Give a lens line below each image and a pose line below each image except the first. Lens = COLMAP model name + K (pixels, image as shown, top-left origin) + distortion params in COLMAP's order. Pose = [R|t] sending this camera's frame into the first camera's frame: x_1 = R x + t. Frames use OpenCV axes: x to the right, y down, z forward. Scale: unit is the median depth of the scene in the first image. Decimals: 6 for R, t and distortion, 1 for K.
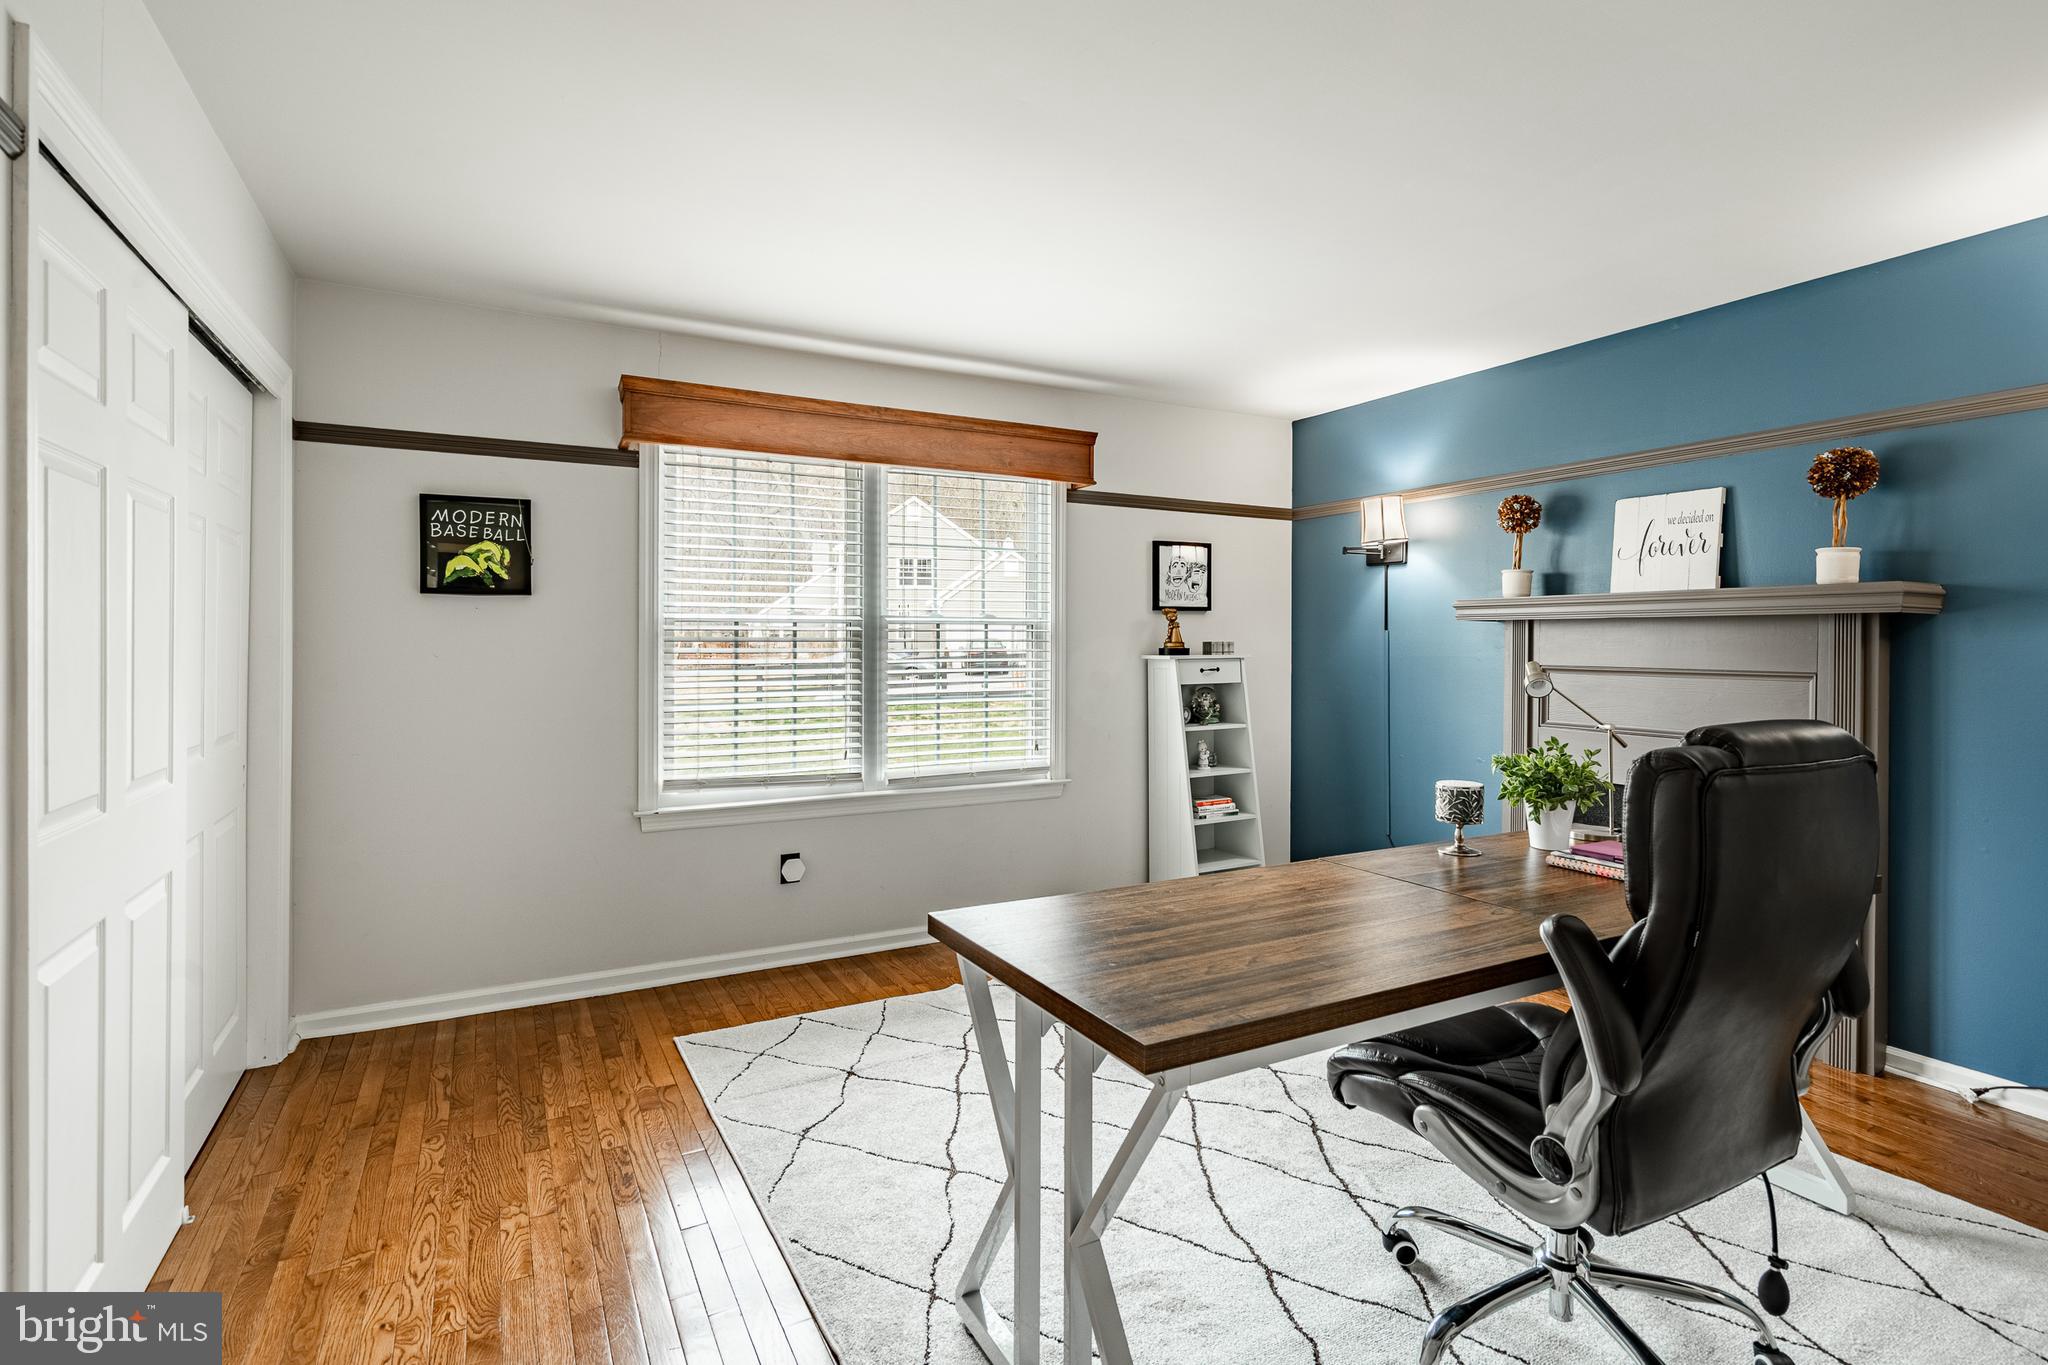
lens RADIAL K [[976.3, 0, 1018.4], [0, 976.3, 648.6], [0, 0, 1]] dist [0.001262, 0.000237]
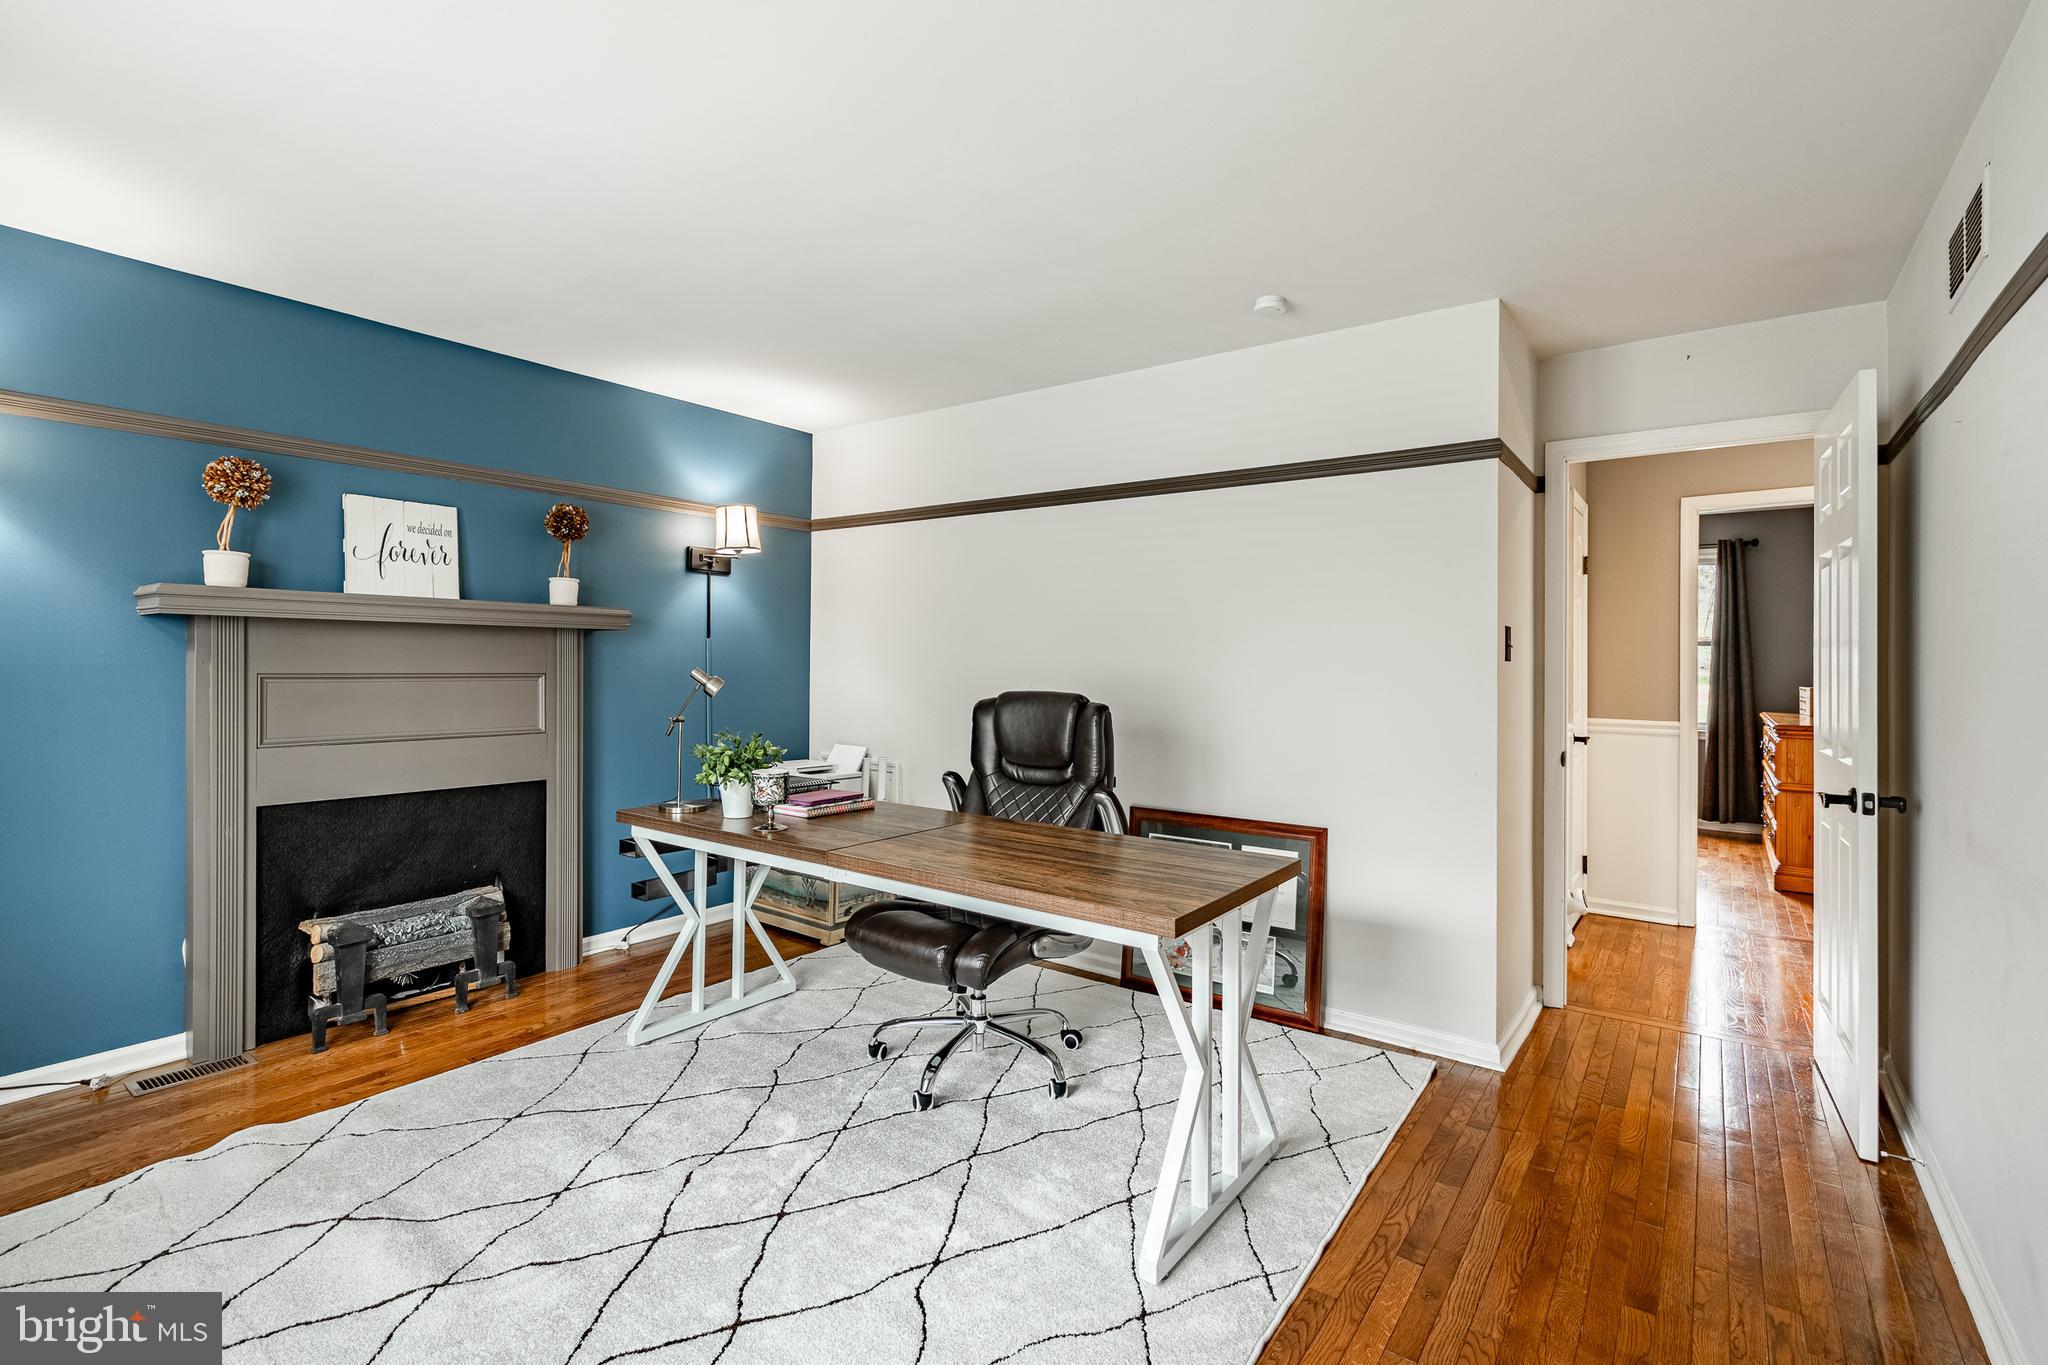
lens RADIAL K [[924.7, 0, 1024.0], [0, 924.7, 654.0], [0, 0, 1]] dist [-0.004840, -0.000340]
pose [[-0.419752, -0.000977, 0.907638, -0.506240], [-0.006369, 0.999978, -0.001869, -0.001899], [-0.907616, -0.006565, -0.419749, 0.870704]]
